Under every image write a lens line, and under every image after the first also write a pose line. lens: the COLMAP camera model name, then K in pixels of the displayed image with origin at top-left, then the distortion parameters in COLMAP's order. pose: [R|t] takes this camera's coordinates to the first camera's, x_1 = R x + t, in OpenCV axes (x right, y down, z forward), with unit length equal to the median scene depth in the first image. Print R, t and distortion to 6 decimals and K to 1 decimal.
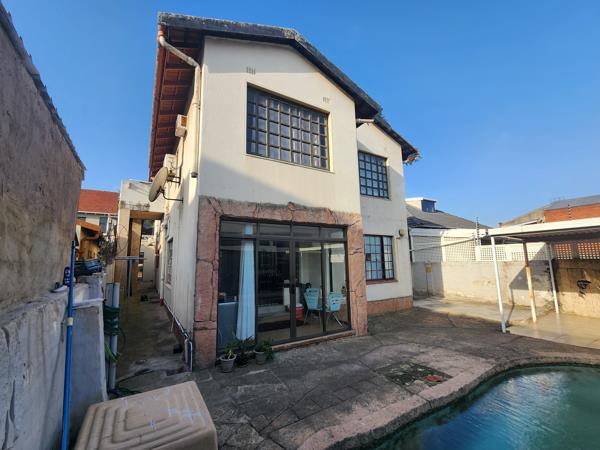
lens RADIAL K [[254.8, 0, 295.3], [0, 254.8, 225.3], [0, 0, 1]] dist [-0.003685, 0.000785]
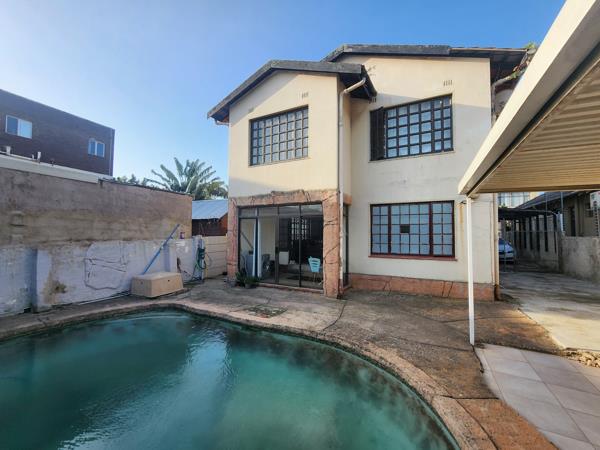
lens RADIAL K [[254.8, 0, 297.6], [0, 254.8, 225.6], [0, 0, 1]] dist [-0.003685, 0.000785]
pose [[0.512203, -0.011987, -0.858781, 1.280515], [0.107479, 0.992937, 0.050244, 0.046139], [0.852113, -0.118036, 0.509874, 0.357670]]
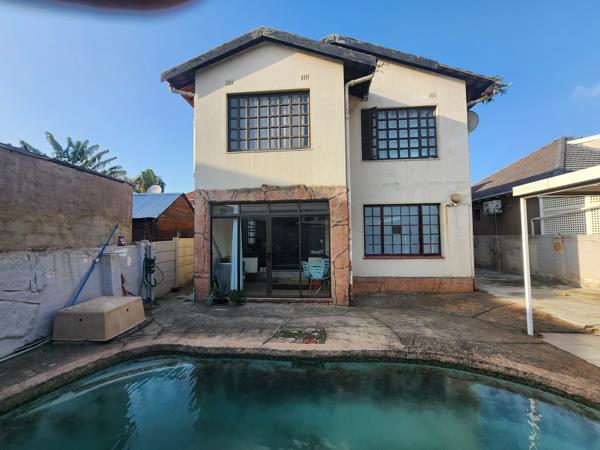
lens RADIAL K [[254.8, 0, 297.4], [0, 254.8, 225.5], [0, 0, 1]] dist [-0.003685, 0.000785]
pose [[0.808637, -0.019727, -0.587977, 0.799230], [0.081400, 0.993576, 0.078614, 0.018628], [0.582649, -0.111431, 0.805049, 0.109349]]
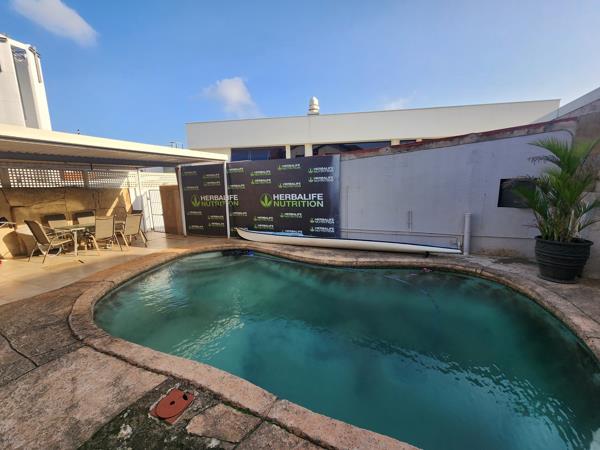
lens RADIAL K [[254.8, 0, 302.7], [0, 254.8, 225.7], [0, 0, 1]] dist [-0.003685, 0.000785]
pose [[-0.568970, -0.098859, 0.816395, 0.023088], [-0.087454, 0.994392, 0.059463, 0.142682], [-0.817695, -0.037564, -0.574425, 0.758931]]
